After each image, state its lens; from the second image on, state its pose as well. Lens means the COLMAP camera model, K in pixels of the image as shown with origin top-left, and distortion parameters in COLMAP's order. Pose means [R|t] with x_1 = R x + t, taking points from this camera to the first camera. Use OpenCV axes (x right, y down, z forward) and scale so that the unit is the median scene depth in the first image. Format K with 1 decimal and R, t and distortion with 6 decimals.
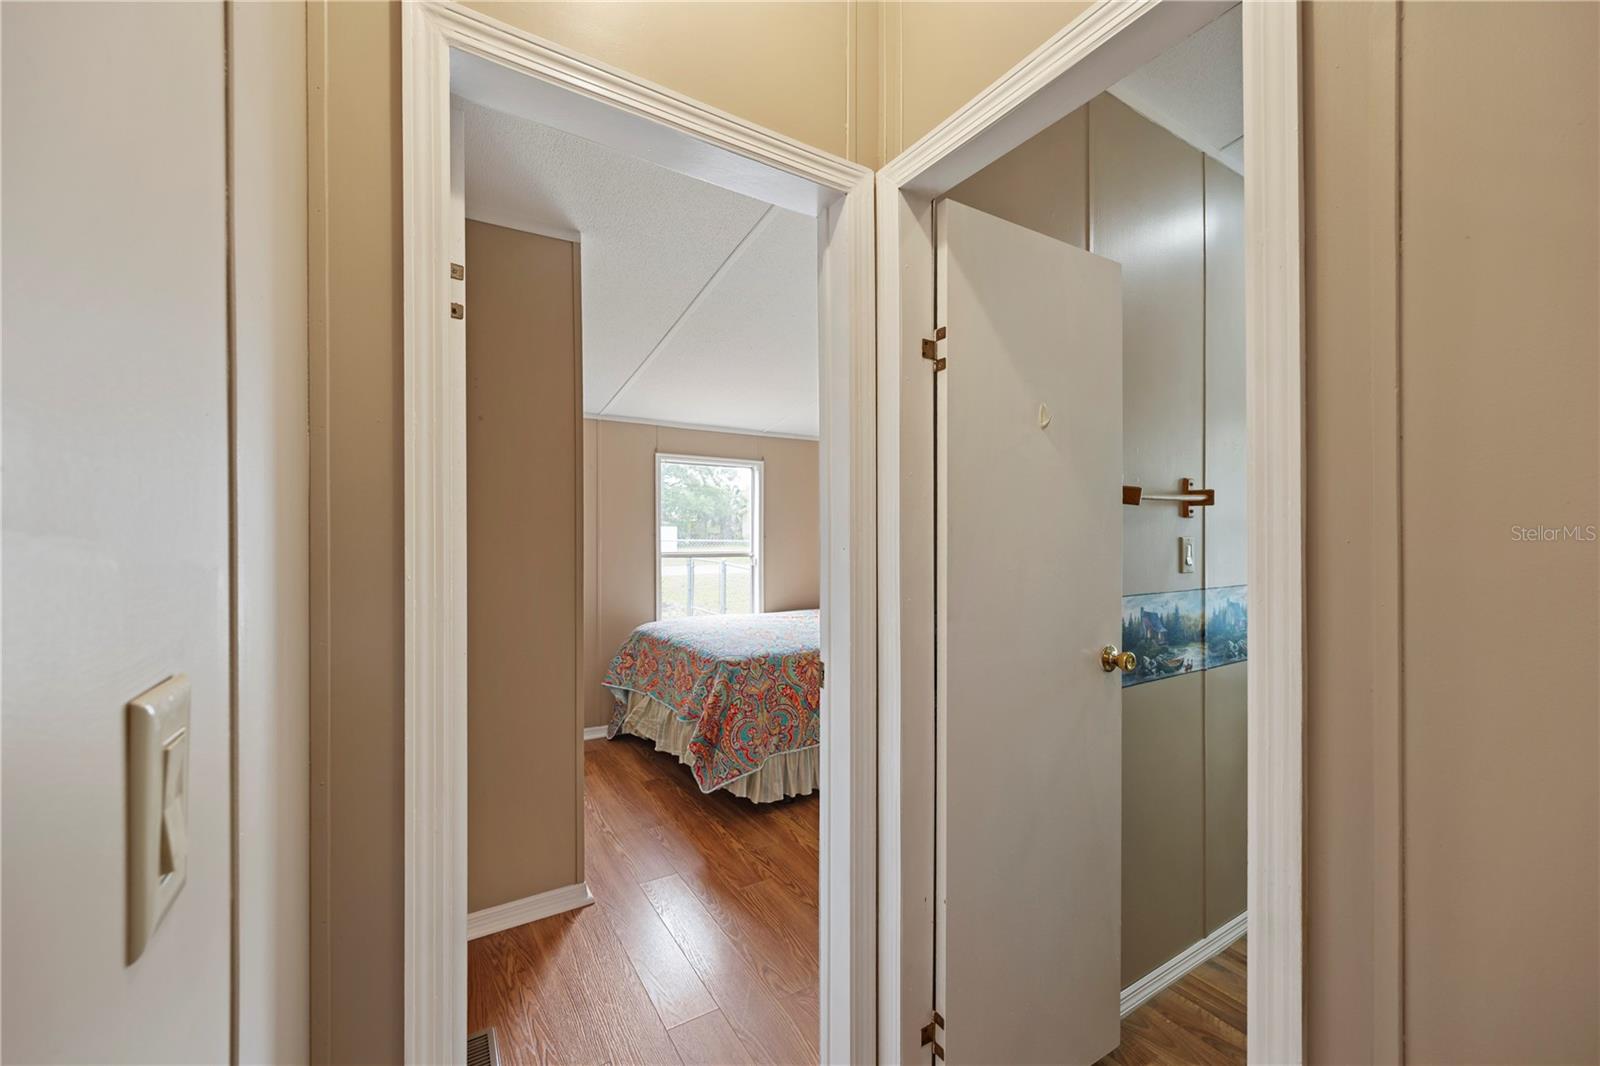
lens RADIAL K [[610.9, 0, 800.3], [0, 610.9, 542.1], [0, 0, 1]] dist [-0.000631, 0.000010]
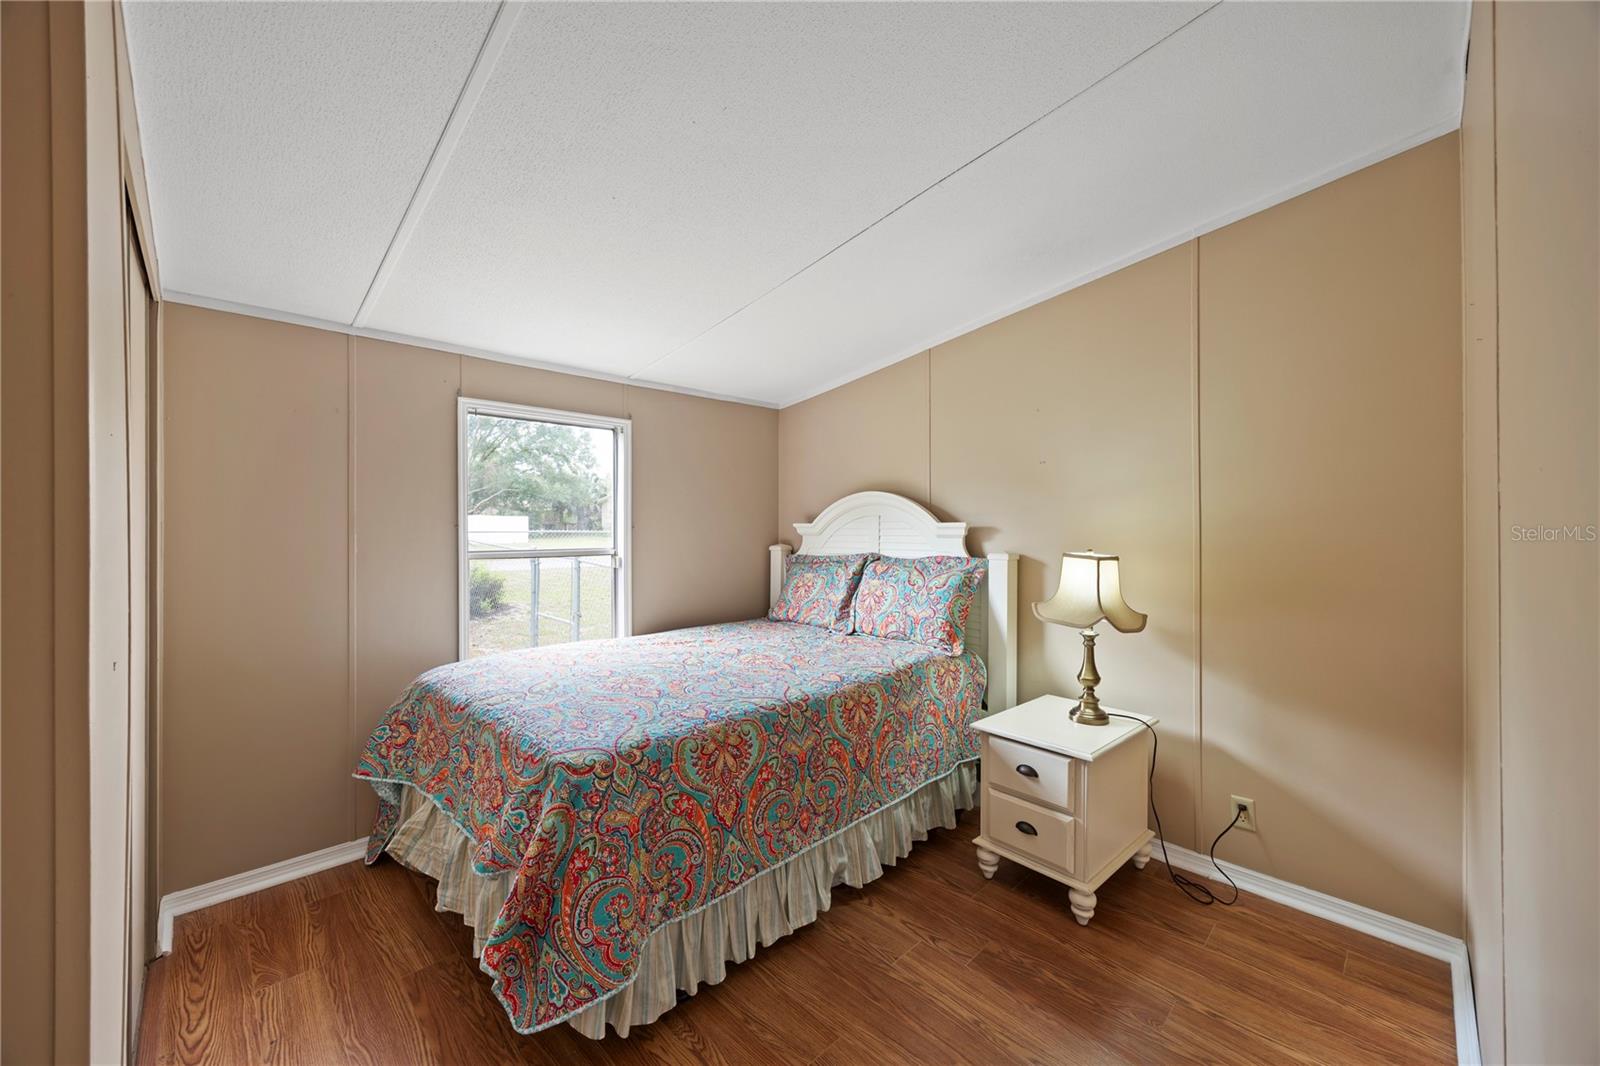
lens RADIAL K [[600.7, 0, 793.9], [0, 600.7, 525.9], [0, 0, 1]] dist [0.001564, 0.000110]
pose [[0.977066, -0.002316, 0.212922, -0.037324], [0.004446, 0.999945, -0.009524, -0.004305], [-0.212888, 0.010252, 0.977023, 0.428349]]
